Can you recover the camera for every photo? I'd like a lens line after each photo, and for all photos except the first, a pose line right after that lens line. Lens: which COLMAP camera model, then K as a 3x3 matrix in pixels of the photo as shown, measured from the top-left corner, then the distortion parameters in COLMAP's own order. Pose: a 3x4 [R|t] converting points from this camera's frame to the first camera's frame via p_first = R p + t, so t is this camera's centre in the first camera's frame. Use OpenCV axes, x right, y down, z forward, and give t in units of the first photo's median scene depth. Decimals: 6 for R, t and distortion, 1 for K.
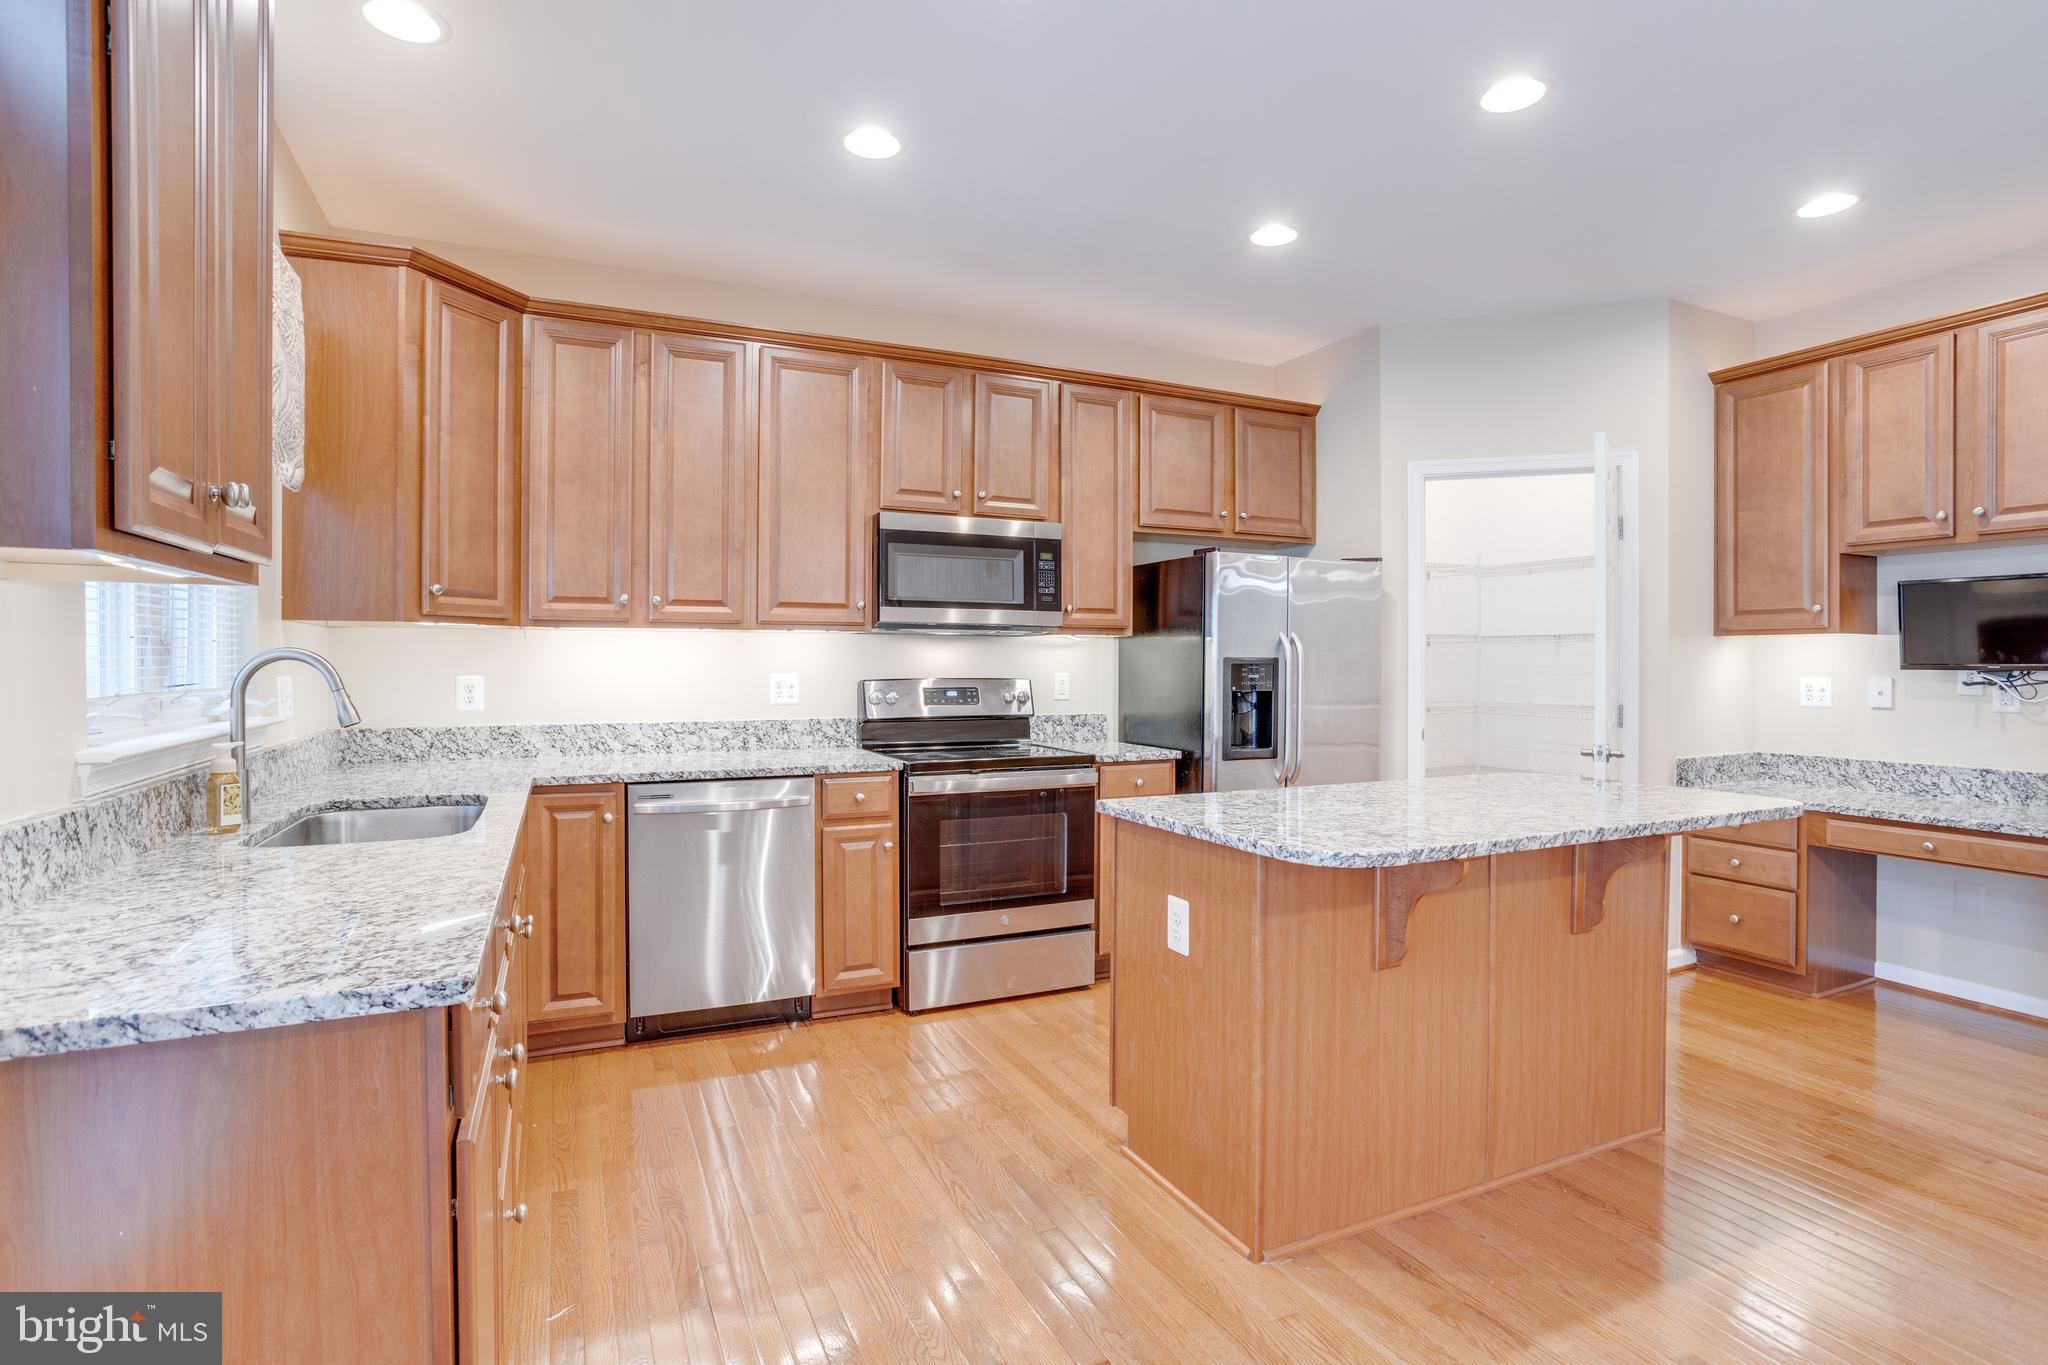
lens RADIAL K [[1019.7, 0, 1029.6], [0, 1019.7, 662.1], [0, 0, 1]] dist [-0.048346, 0.017222]
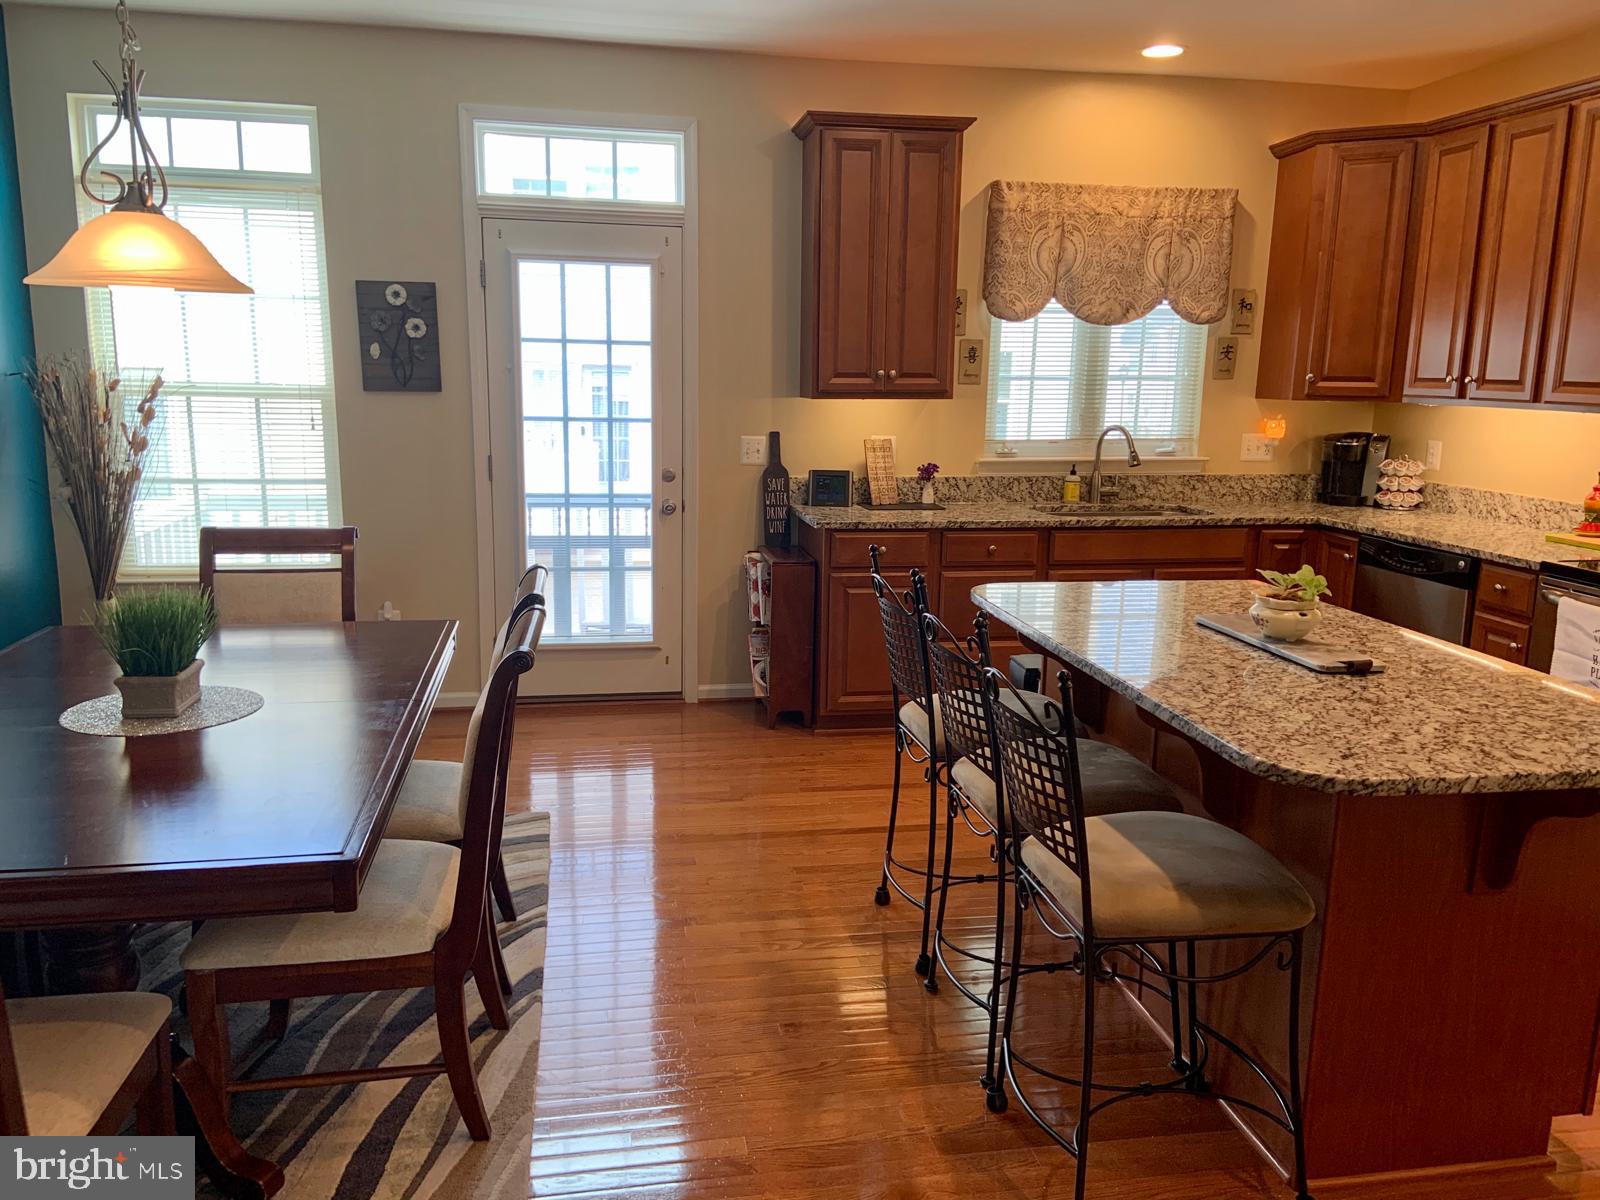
lens RADIAL K [[1212.9, 0, 786.4], [0, 1212.9, 586.2], [0, 0, 1]] dist [0.111489, -0.121120]
pose [[-0.270613, 0.167055, -0.948083, 1.030401], [-0.016804, 0.983859, 0.178155, -0.062667], [0.962542, 0.064142, -0.263438, 0.594965]]
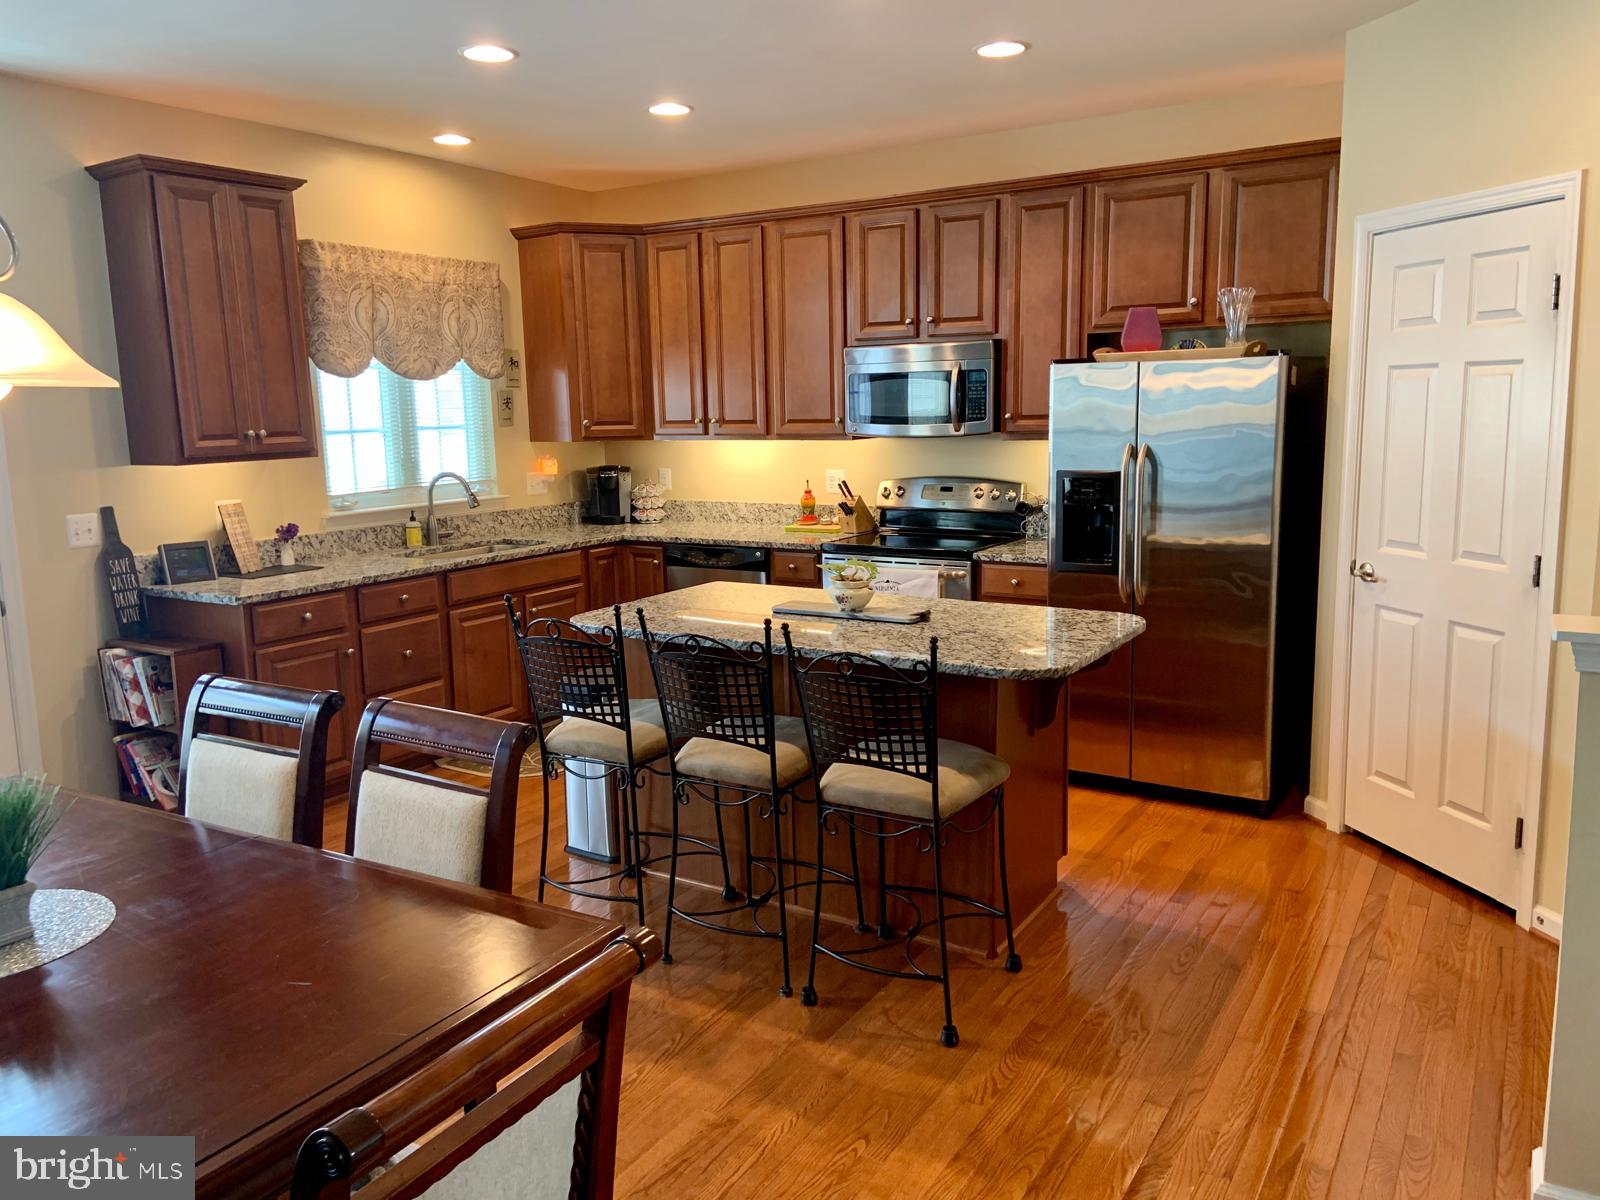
lens RADIAL K [[1212.9, 0, 801.9], [0, 1212.9, 569.2], [0, 0, 1]] dist [0.111489, -0.121120]
pose [[0.543425, 0.104434, -0.832937, 1.083425], [0.021568, 0.990167, 0.138219, -0.081433], [0.839181, -0.093076, 0.535829, 0.126109]]
